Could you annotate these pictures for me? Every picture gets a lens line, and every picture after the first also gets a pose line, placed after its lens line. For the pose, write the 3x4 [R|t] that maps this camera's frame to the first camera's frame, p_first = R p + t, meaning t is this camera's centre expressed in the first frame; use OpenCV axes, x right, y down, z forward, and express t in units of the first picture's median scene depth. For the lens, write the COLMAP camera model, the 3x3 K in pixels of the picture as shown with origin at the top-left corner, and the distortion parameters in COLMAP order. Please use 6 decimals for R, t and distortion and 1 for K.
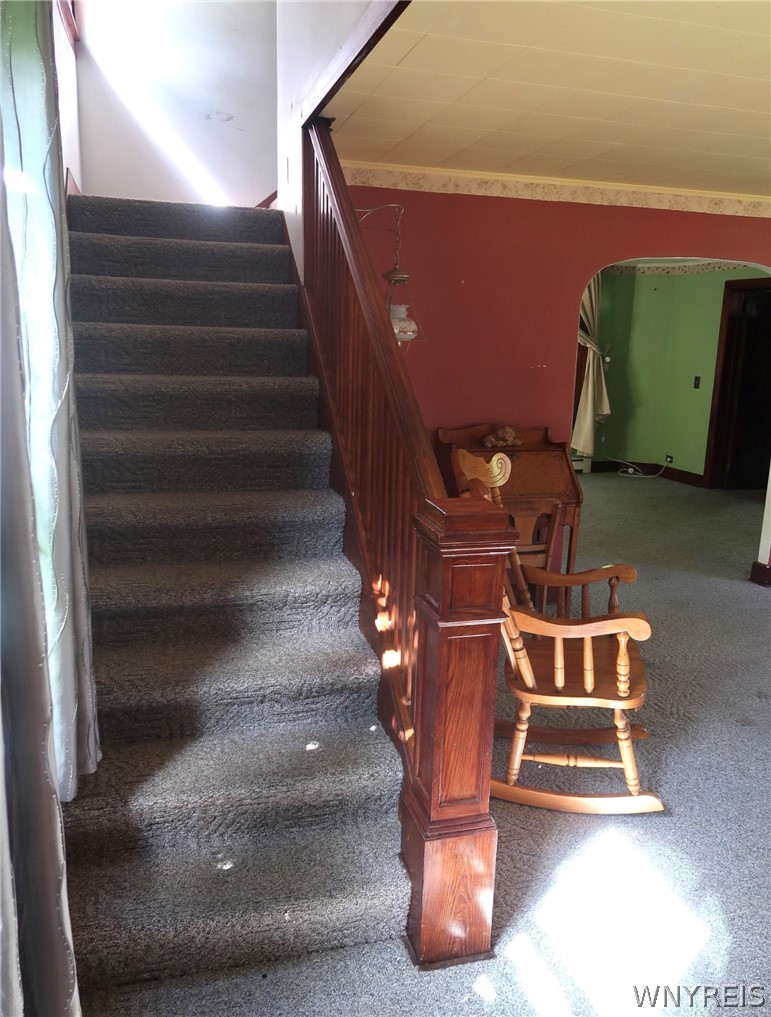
lens RADIAL K [[768.5, 0, 389.9], [0, 768.5, 501.9], [0, 0, 1]] dist [-0.042606, 0.010174]
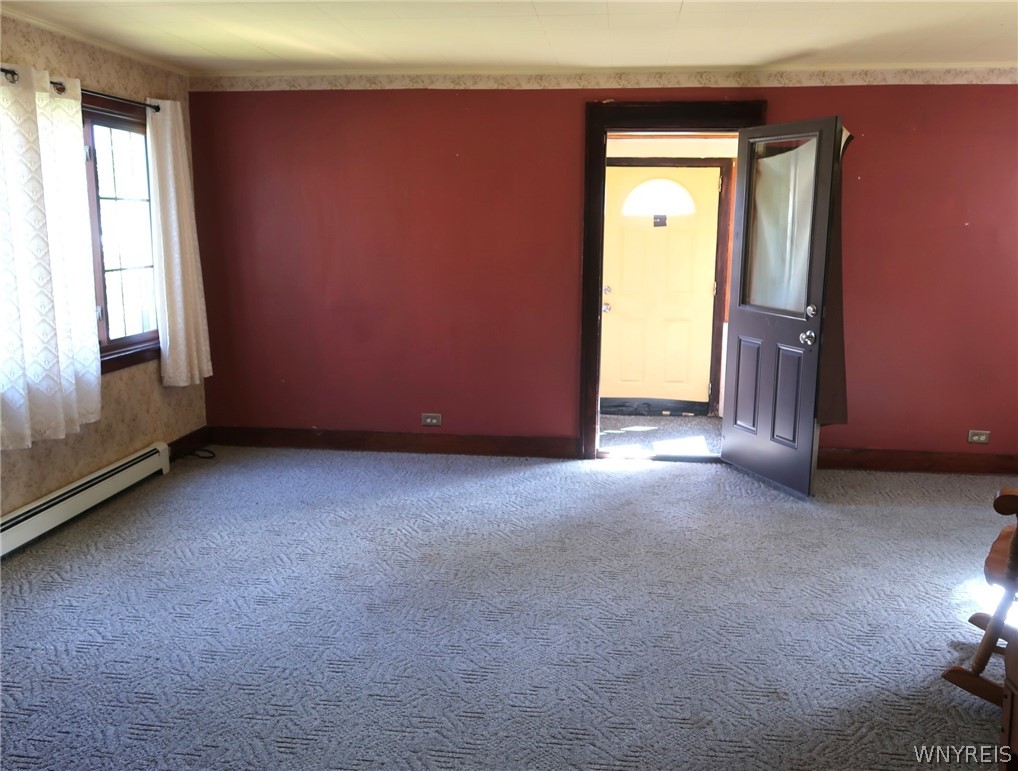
lens RADIAL K [[886.6, 0, 516.4], [0, 886.6, 381.4], [0, 0, 1]] dist [-0.001071, -0.003060]
pose [[-0.929192, -0.093283, 0.357631, 0.335367], [0.046658, 0.930278, 0.363877, -0.270144], [-0.366640, 0.354798, -0.860054, 1.391852]]
